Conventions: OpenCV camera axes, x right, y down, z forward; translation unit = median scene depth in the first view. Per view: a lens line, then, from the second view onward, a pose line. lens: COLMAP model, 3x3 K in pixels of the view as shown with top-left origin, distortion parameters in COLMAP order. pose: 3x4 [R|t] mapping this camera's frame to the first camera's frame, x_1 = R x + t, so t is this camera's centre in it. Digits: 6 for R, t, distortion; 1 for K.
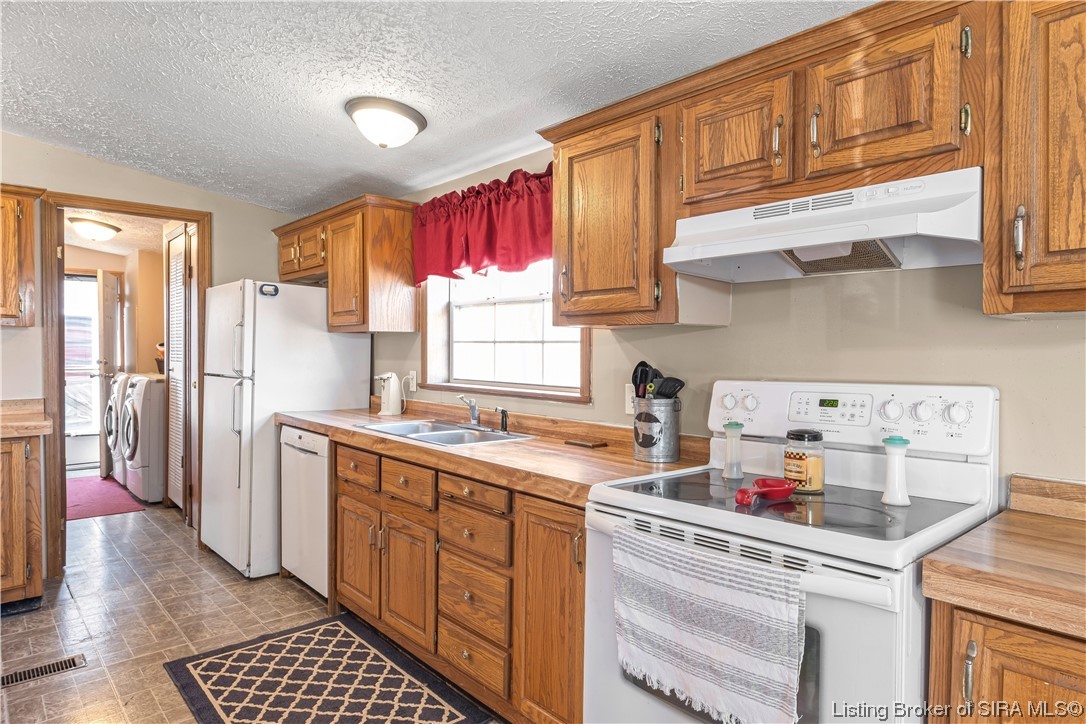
lens RADIAL K [[637.4, 0, 543.0], [0, 637.4, 364.5], [0, 0, 1]] dist [0.002665, 0.002104]
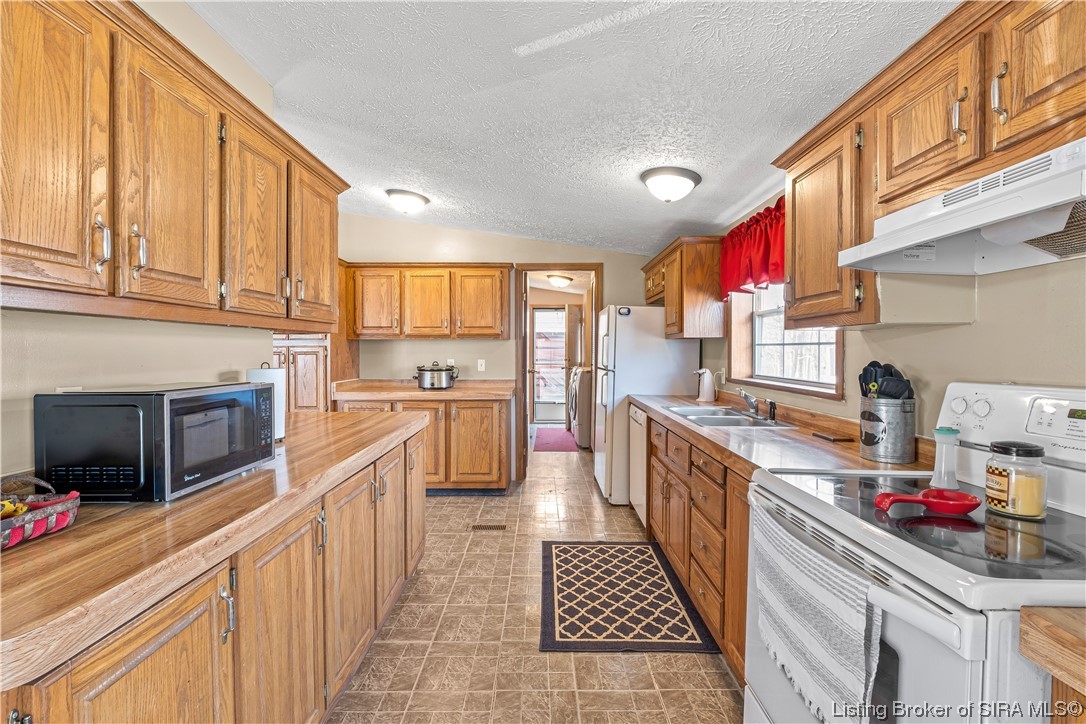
lens RADIAL K [[481.8, 0, 544.2], [0, 481.8, 357.9], [0, 0, 1]] dist [0.004364, -0.001848]
pose [[0.744908, 0.004161, -0.667154, 0.255301], [-0.011440, 0.999913, -0.006537, 0.000777], [0.667069, 0.012502, 0.744891, 0.068199]]
